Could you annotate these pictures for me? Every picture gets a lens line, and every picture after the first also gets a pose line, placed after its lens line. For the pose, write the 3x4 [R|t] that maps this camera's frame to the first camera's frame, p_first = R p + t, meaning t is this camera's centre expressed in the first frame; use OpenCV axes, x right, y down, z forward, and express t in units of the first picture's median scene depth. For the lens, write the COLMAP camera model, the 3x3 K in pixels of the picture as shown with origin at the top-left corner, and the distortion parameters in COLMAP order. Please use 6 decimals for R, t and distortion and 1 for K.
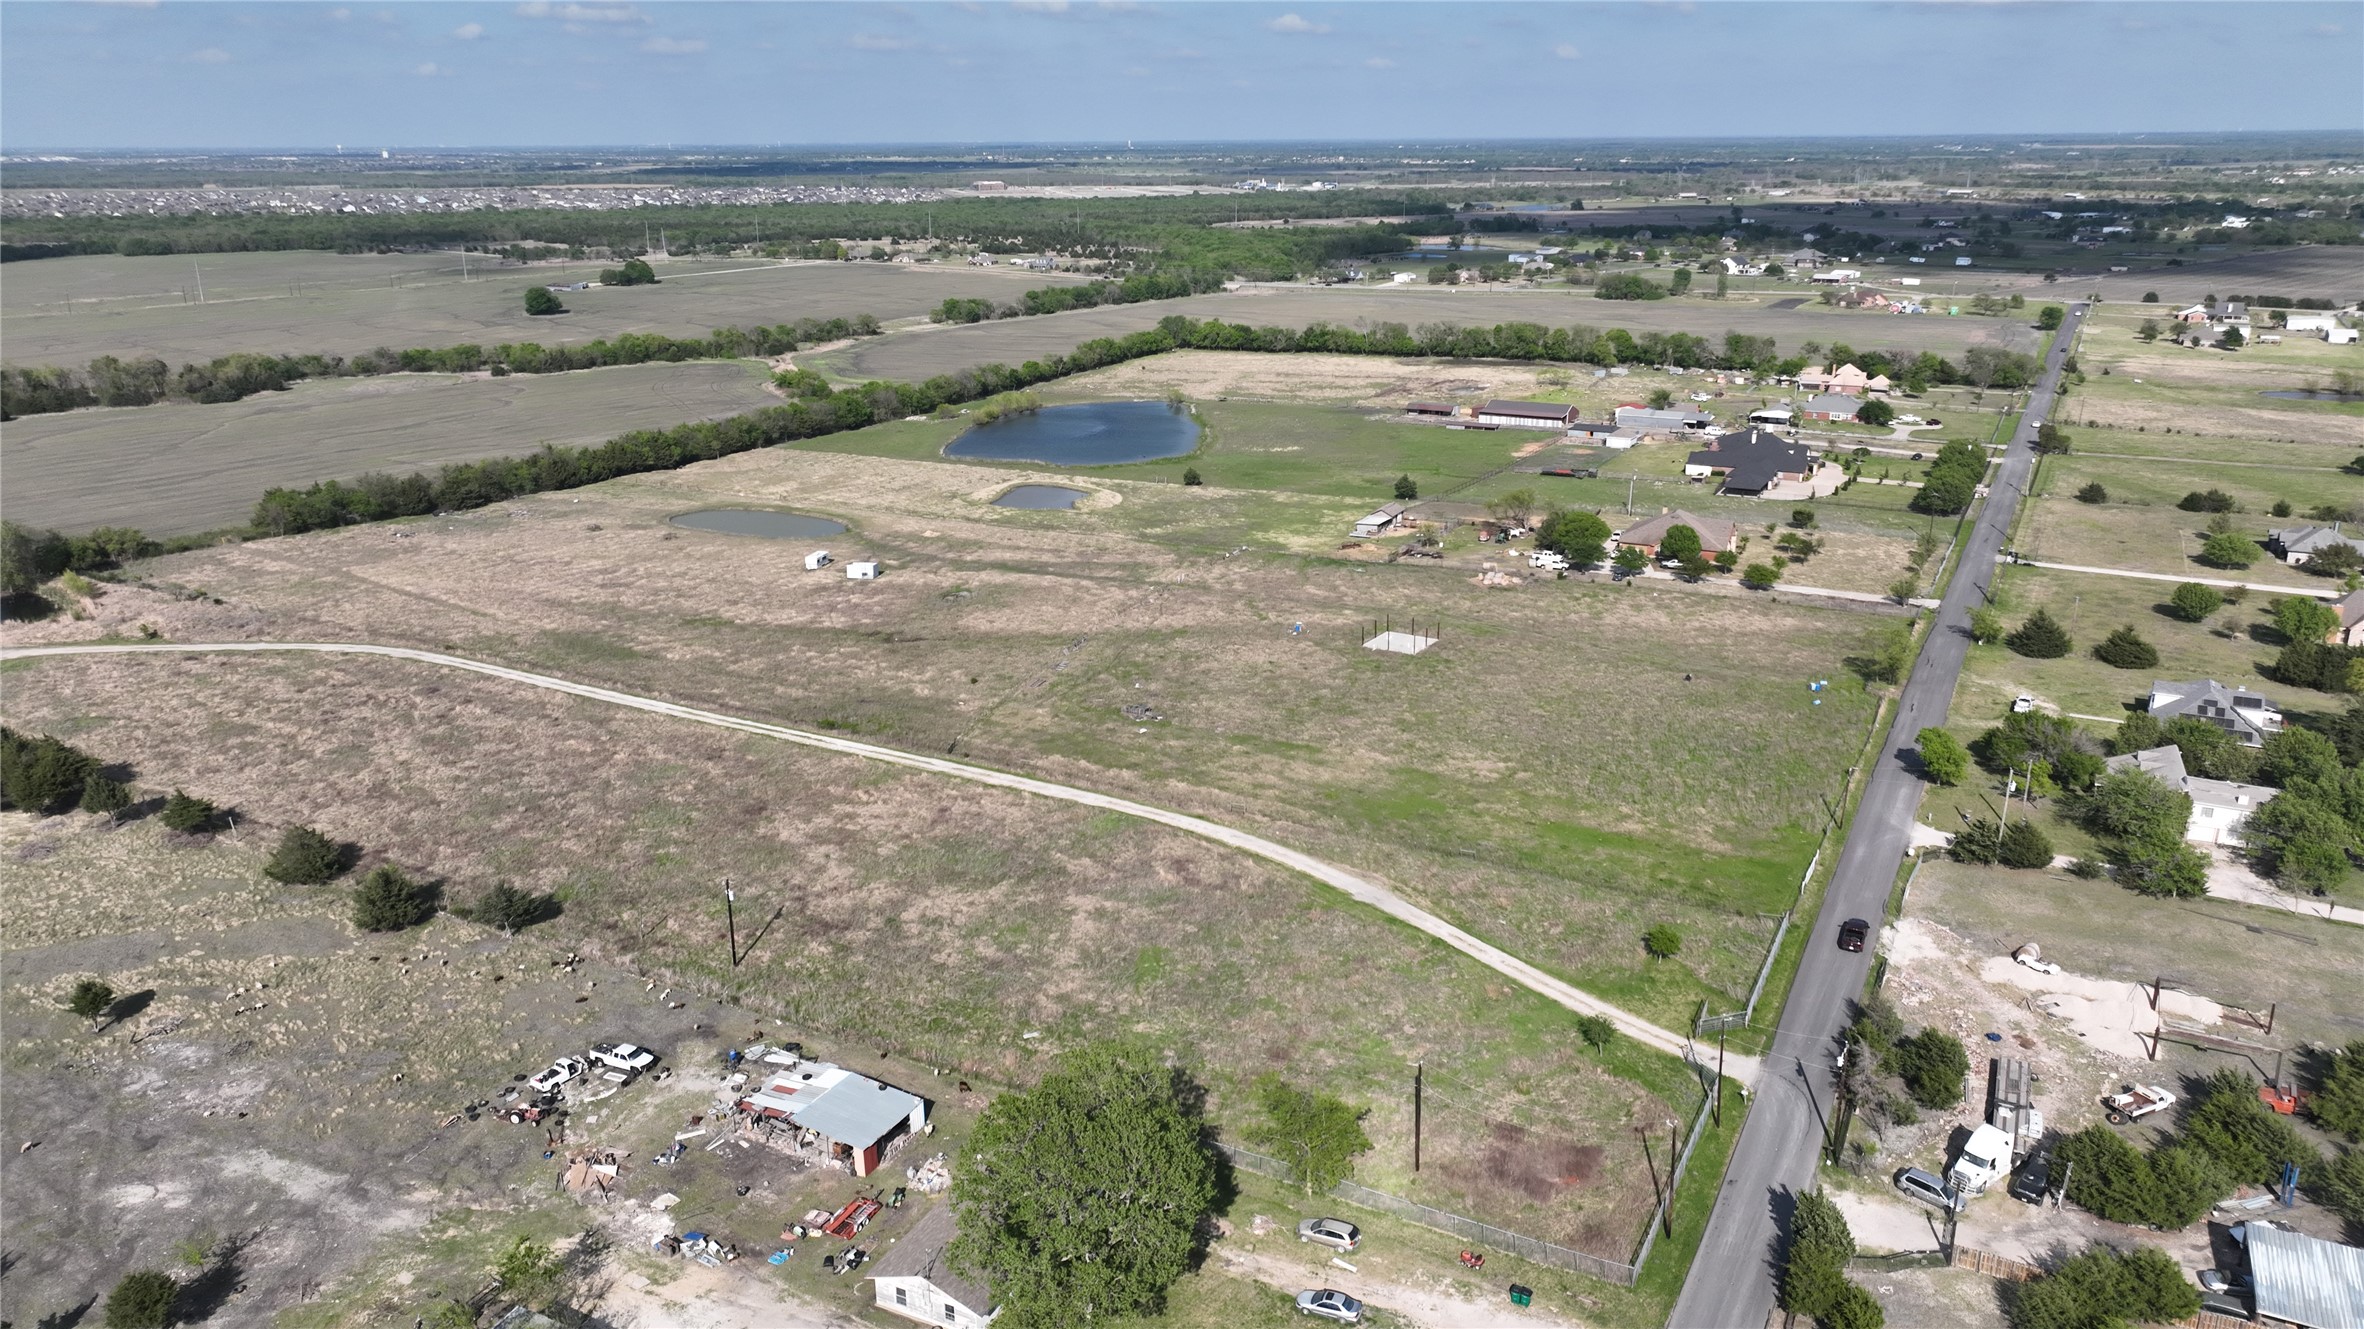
lens RADIAL K [[1647.0, 0, 1192.4], [0, 1647.0, 657.6], [0, 0, 1]] dist [0.002988, 0.006871]
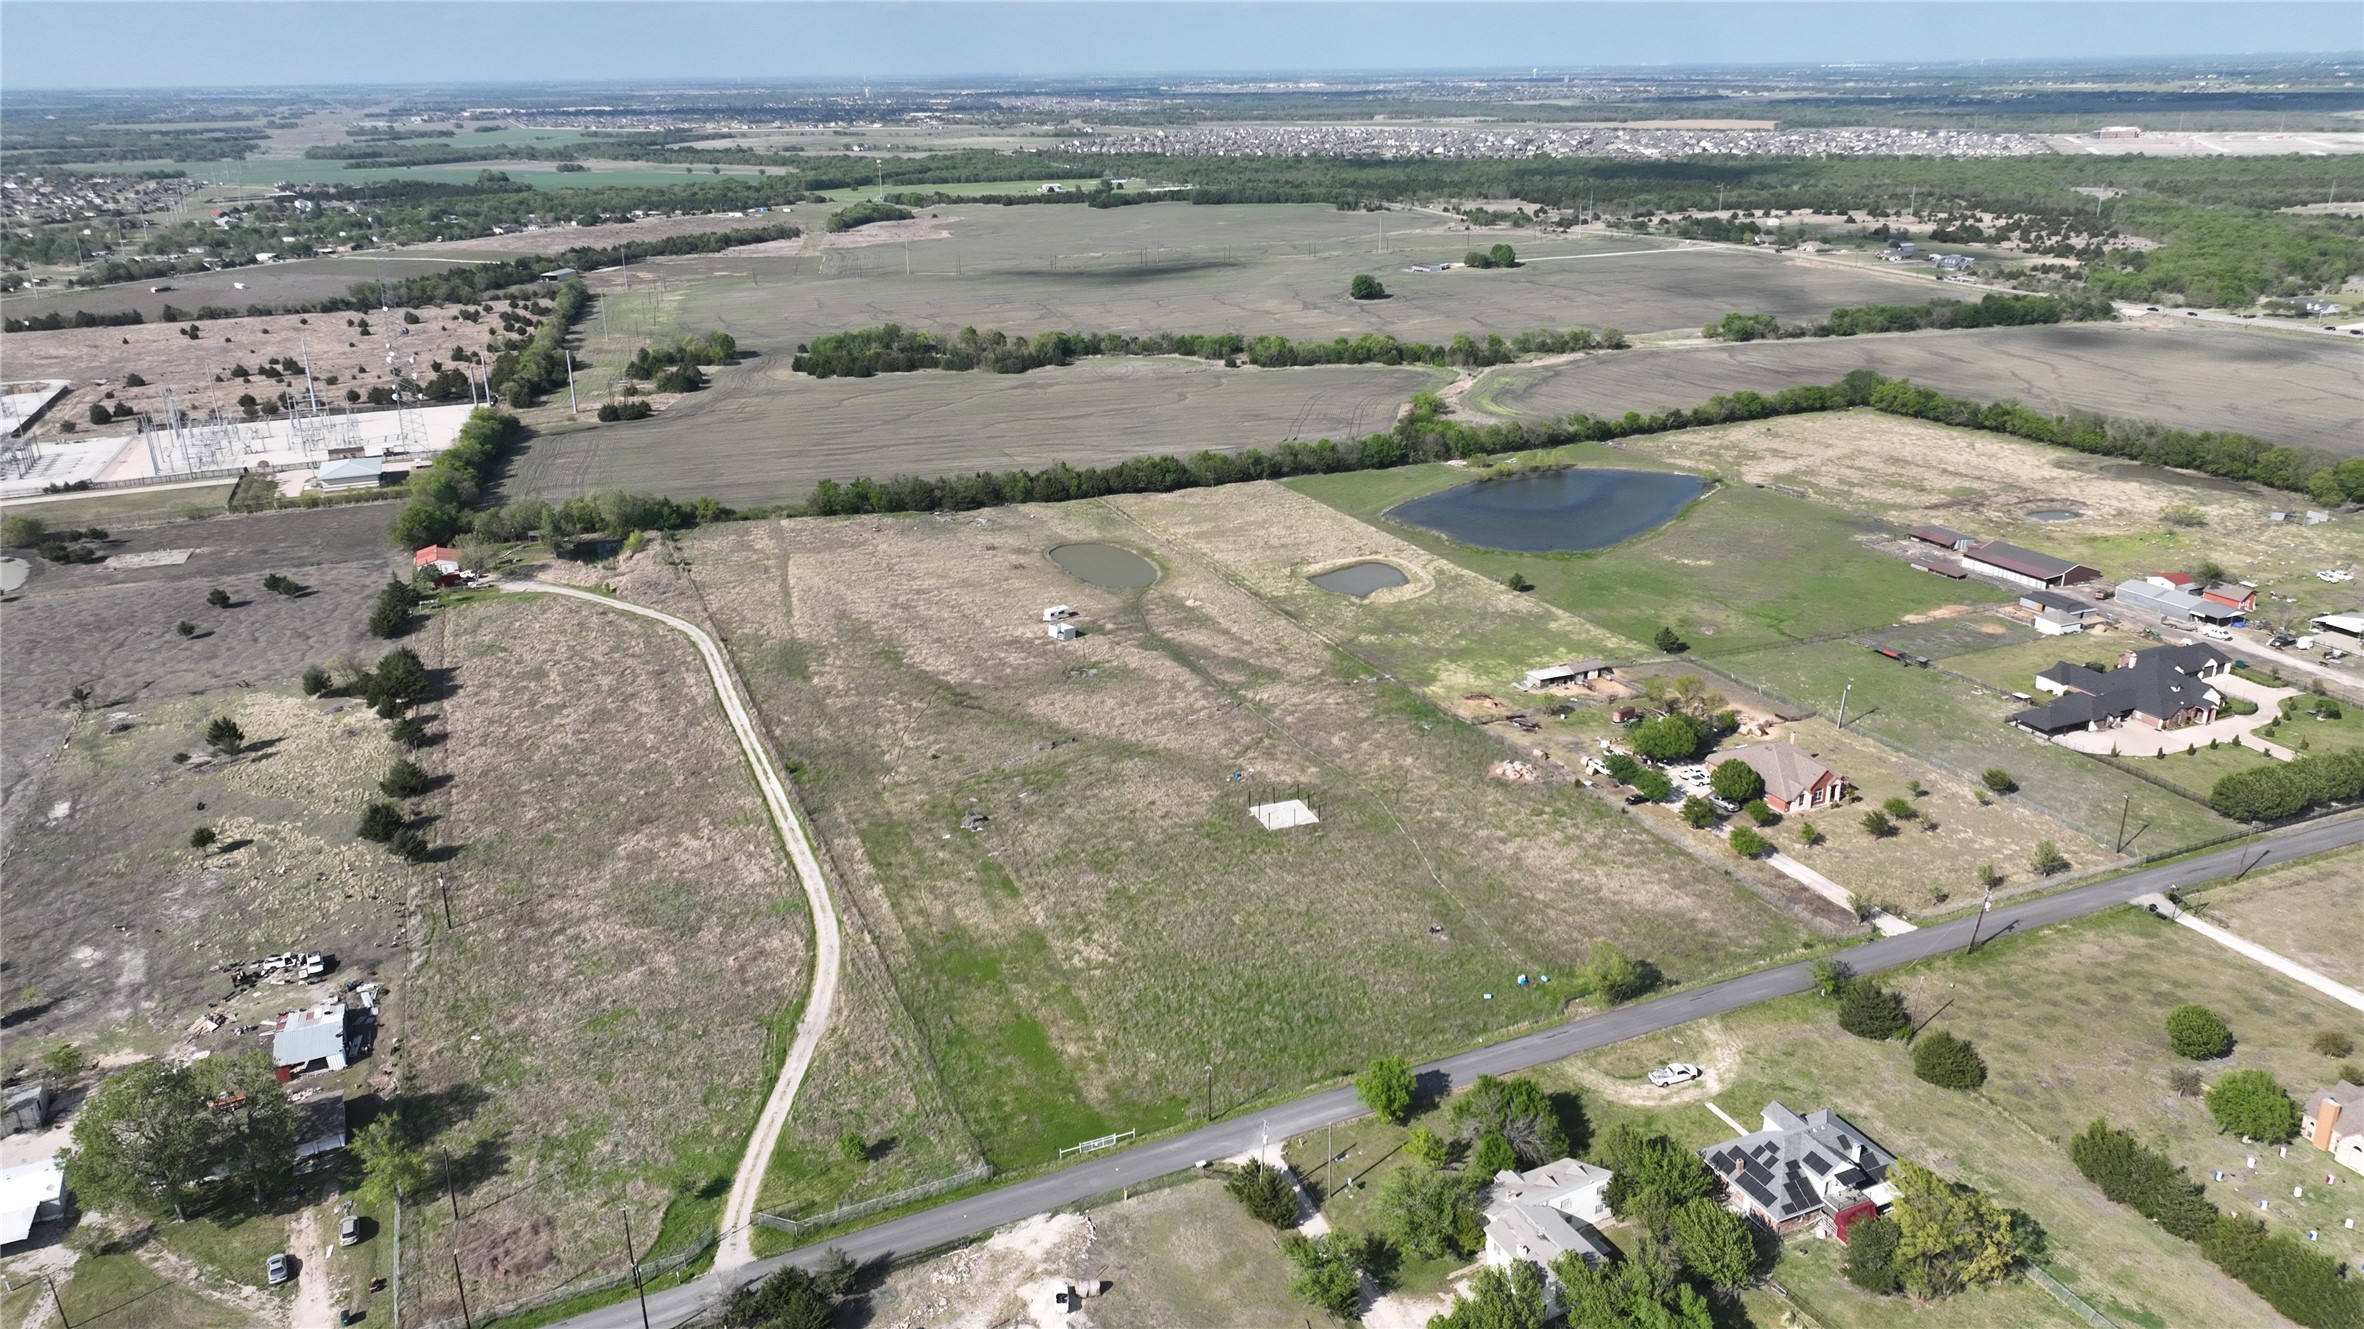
lens RADIAL K [[1647.0, 0, 1192.4], [0, 1647.0, 657.6], [0, 0, 1]] dist [0.002988, 0.006871]
pose [[0.786989, 0.204729, -0.582009, 0.549416], [-0.177903, 0.978572, 0.103665, -0.168161], [0.590762, 0.021958, 0.806547, 0.094929]]
